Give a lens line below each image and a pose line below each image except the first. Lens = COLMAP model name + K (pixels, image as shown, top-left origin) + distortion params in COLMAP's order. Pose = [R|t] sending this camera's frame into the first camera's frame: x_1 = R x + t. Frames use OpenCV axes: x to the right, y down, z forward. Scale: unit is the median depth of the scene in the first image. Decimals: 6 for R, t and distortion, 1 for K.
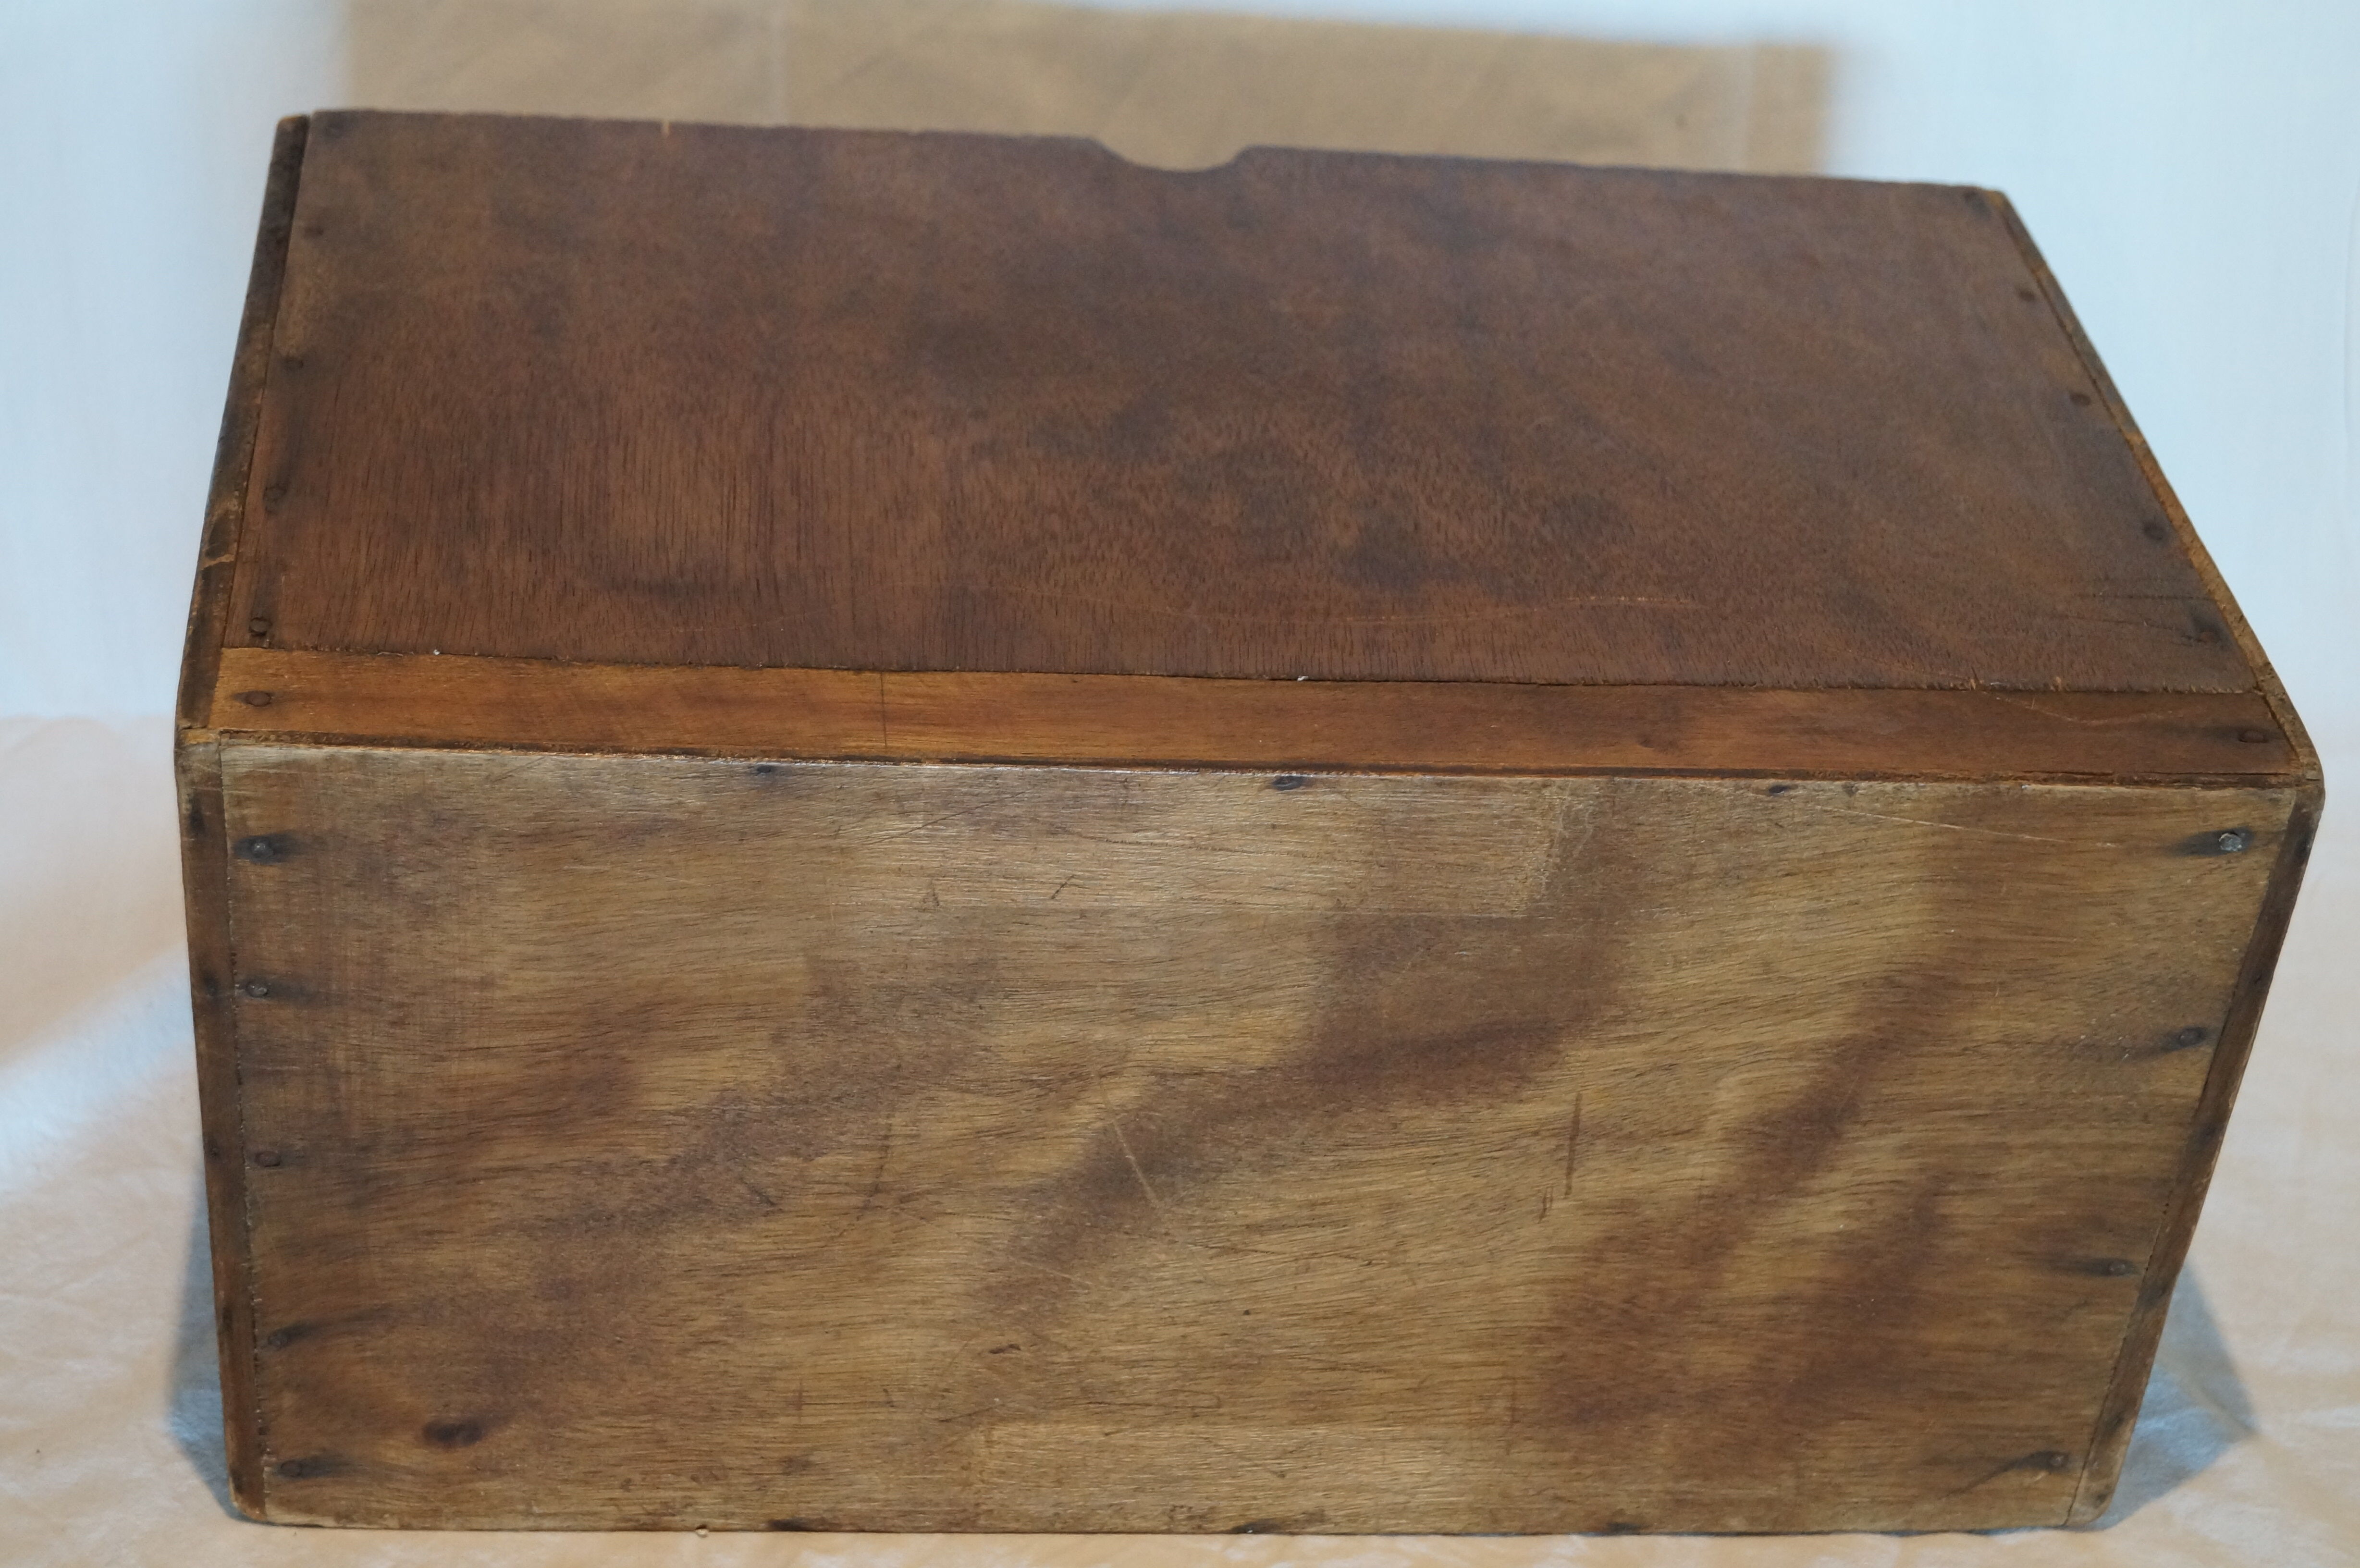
lens RADIAL K [[3921.4, 0, 1173.0], [0, 3921.4, 773.6], [0, 0, 1]] dist [-0.027566, 0.000000]
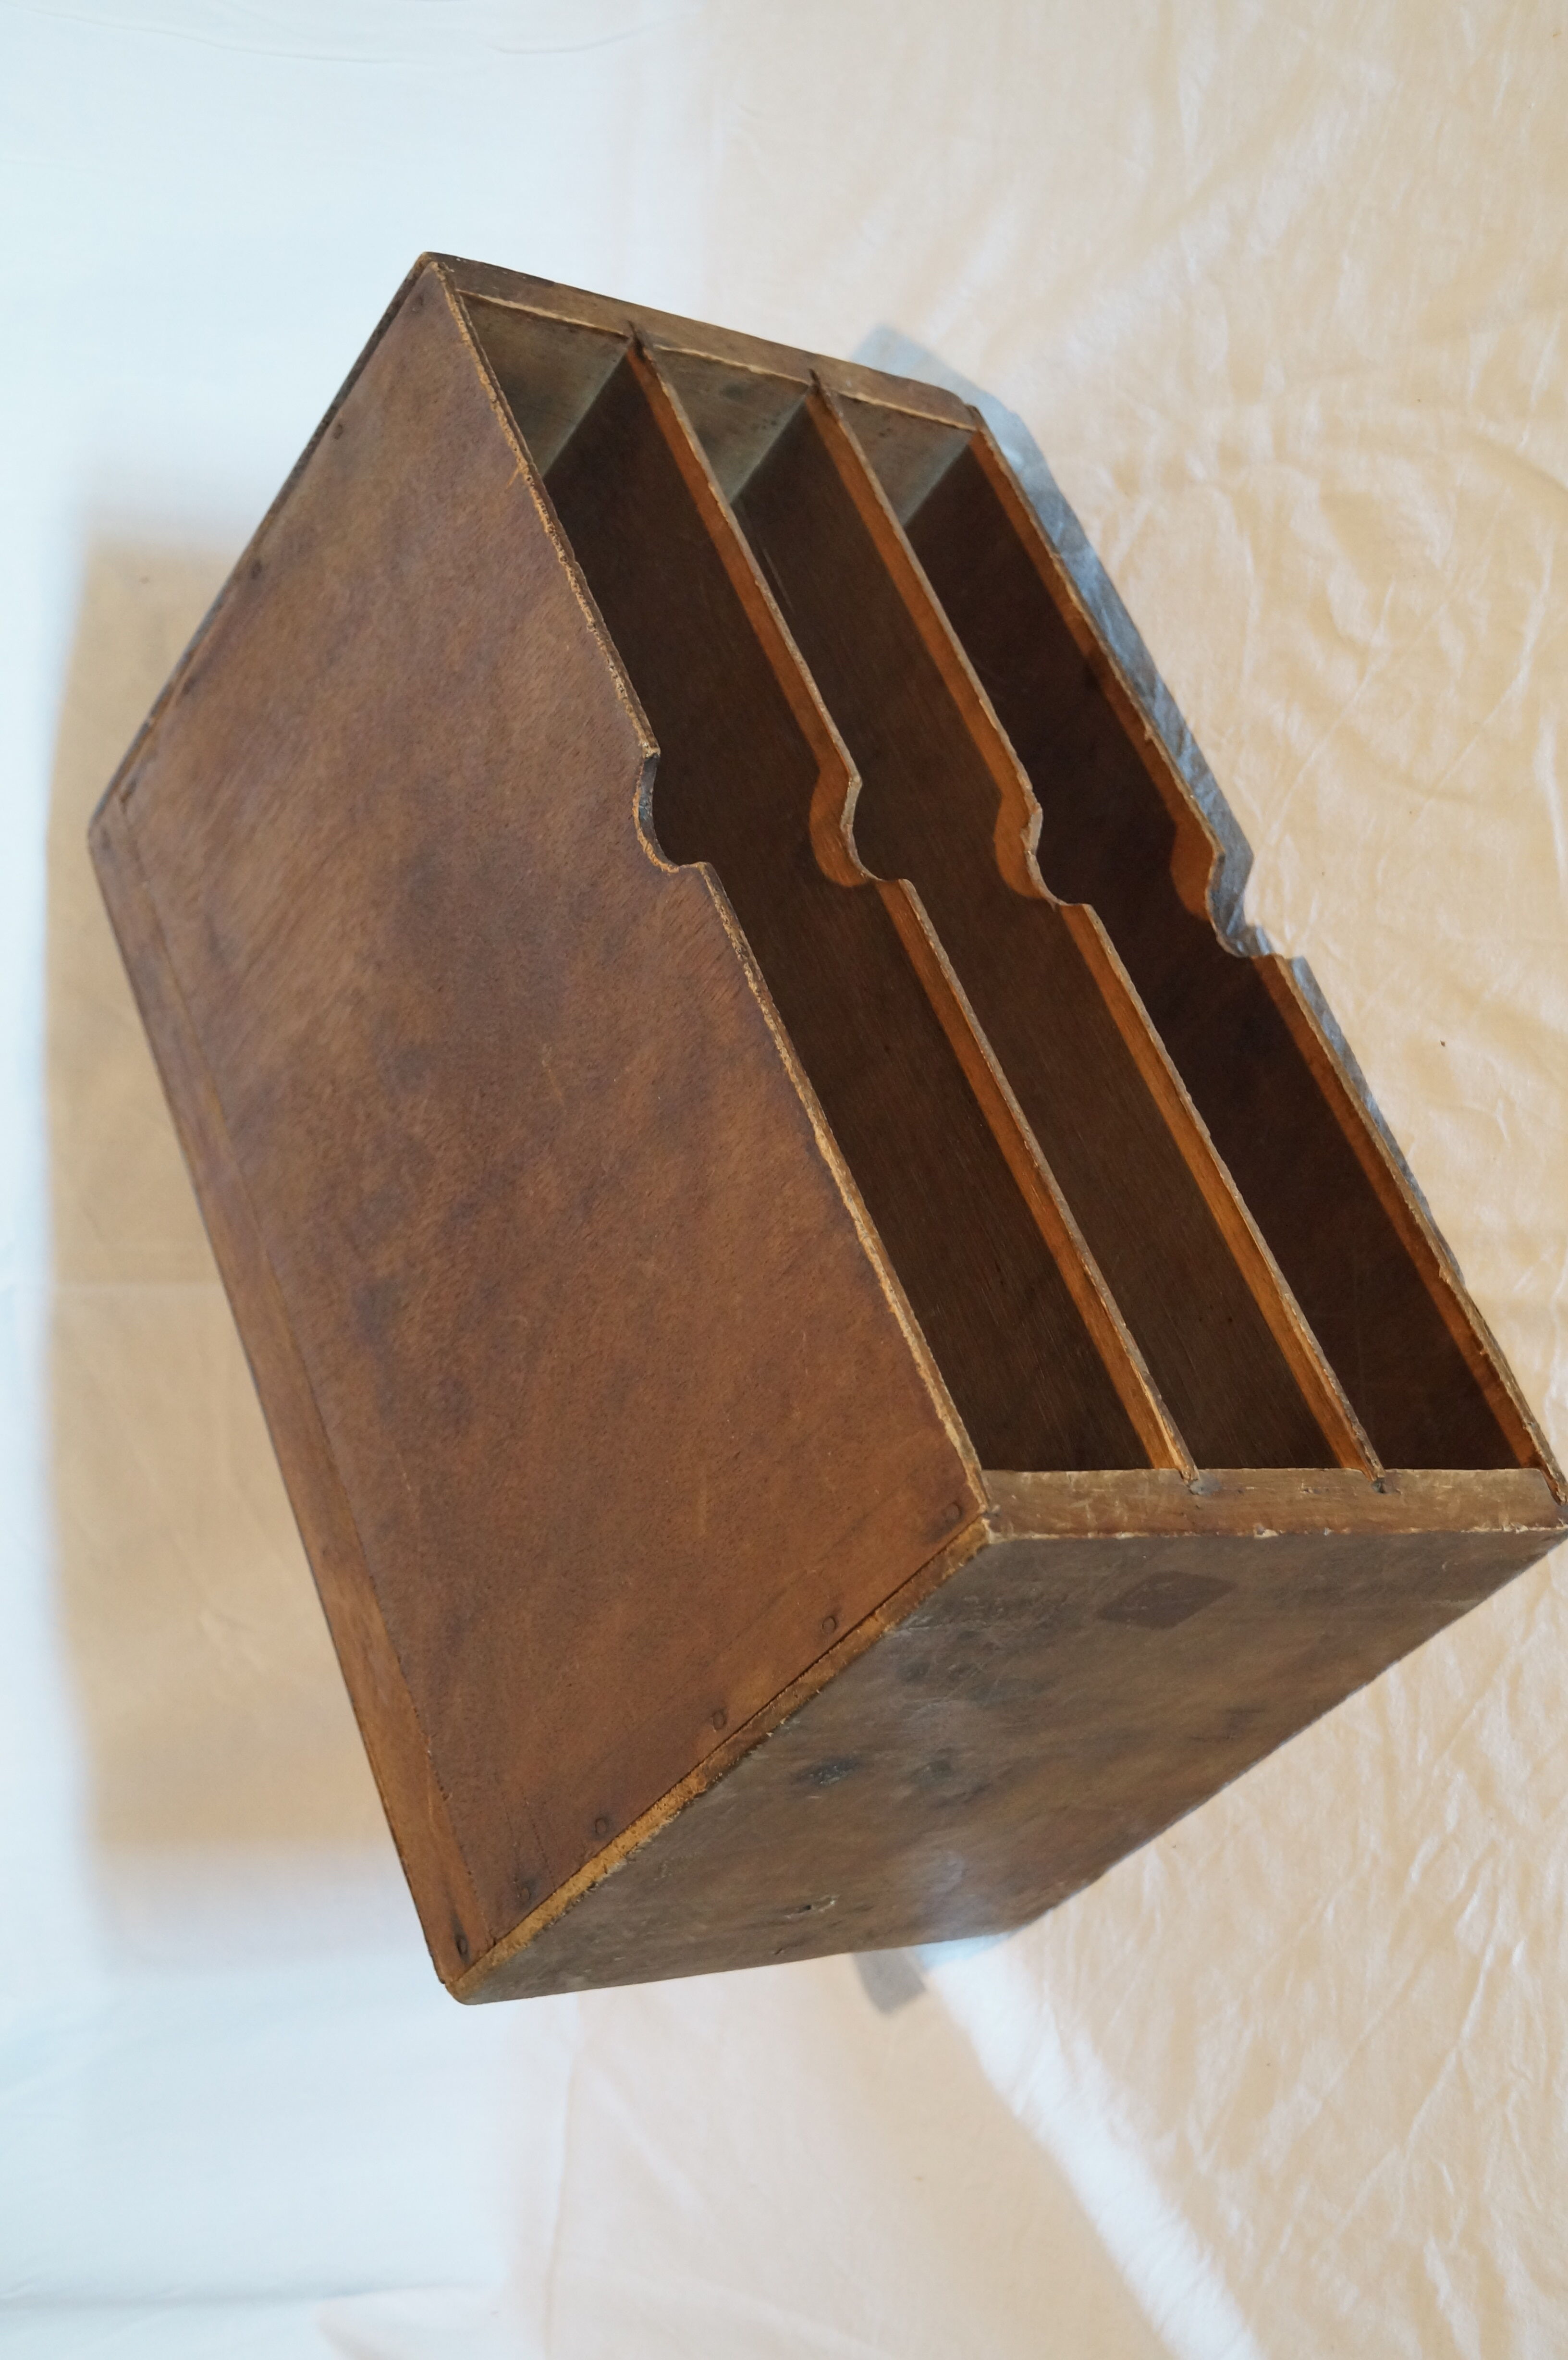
lens RADIAL K [[3221.5, 0, 769.9], [0, 3221.5, 1193.6], [0, 0, 1]] dist [-0.053563, 0.000000]
pose [[0.220510, 0.858748, -0.462523, 0.565227], [0.328356, 0.381161, 0.864233, -0.987427], [0.918454, -0.342444, -0.197926, 1.348837]]
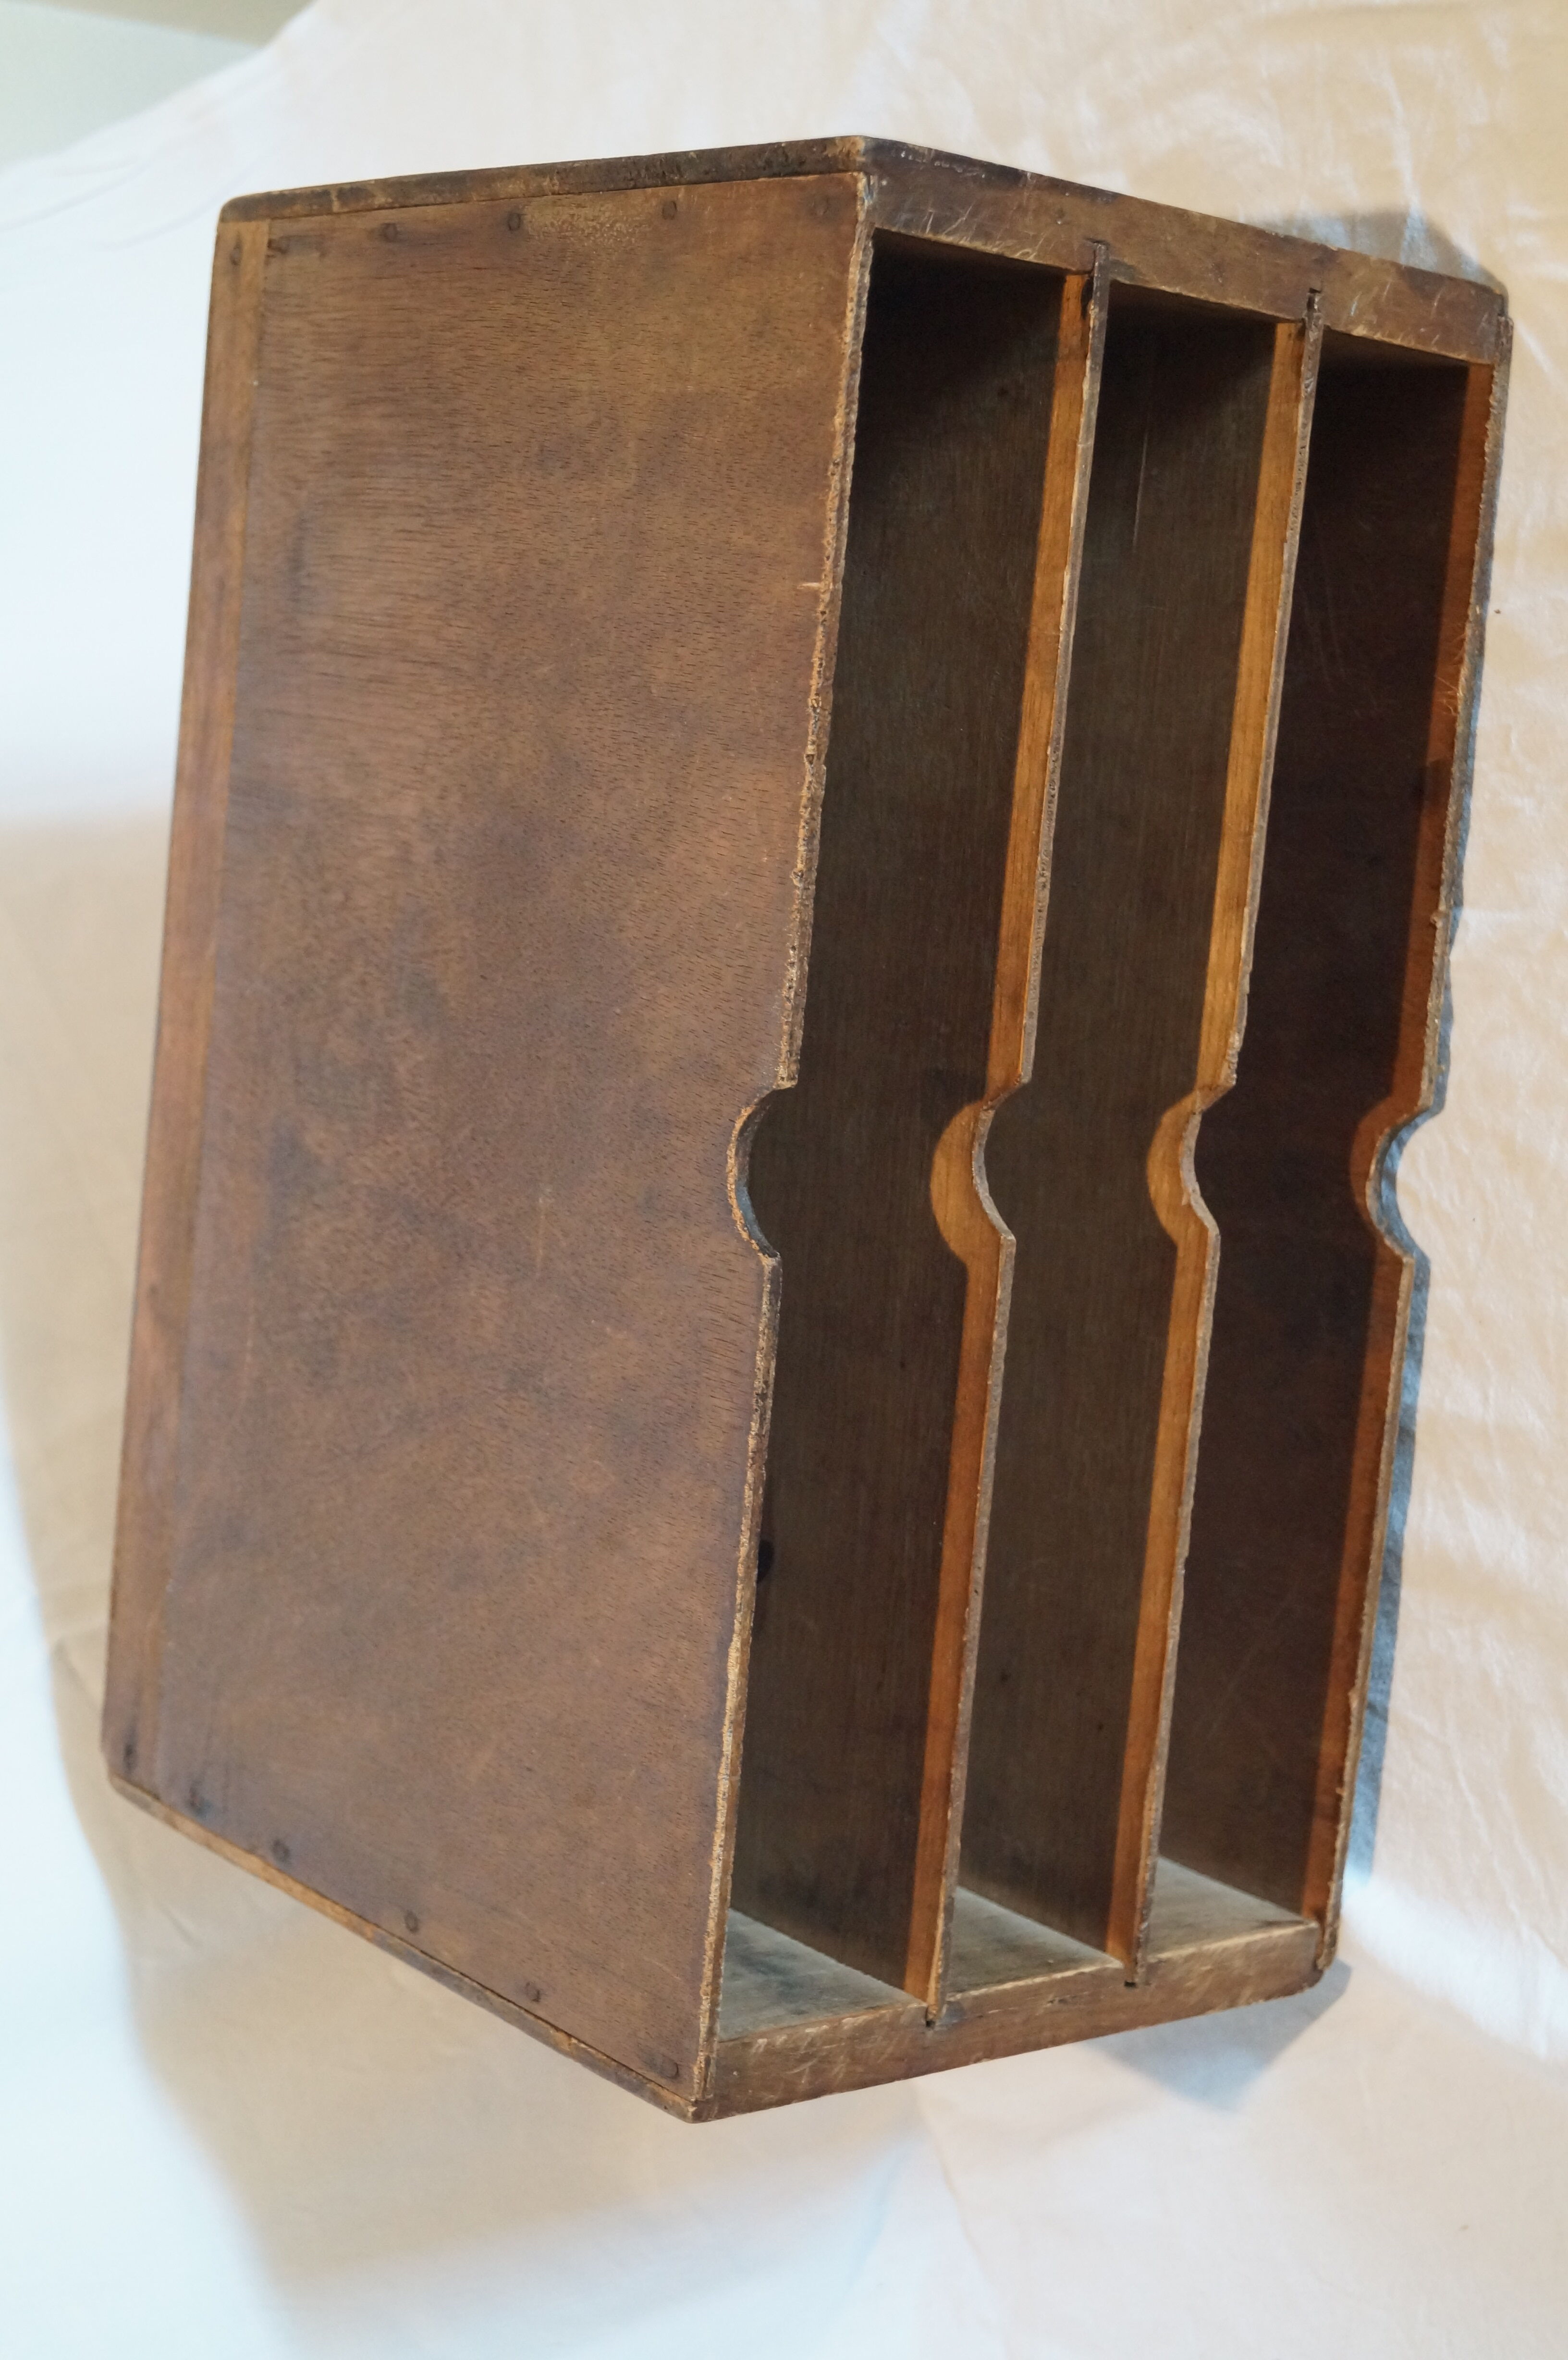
lens RADIAL K [[3660.8, 0, 800.8], [0, 3660.8, 1198.5], [0, 0, 1]] dist [-0.023659, 0.000000]
pose [[-0.220540, 0.963919, 0.149072, -0.135919], [0.235508, -0.095689, 0.967150, -1.093089], [0.946519, 0.248404, -0.205907, 1.367377]]
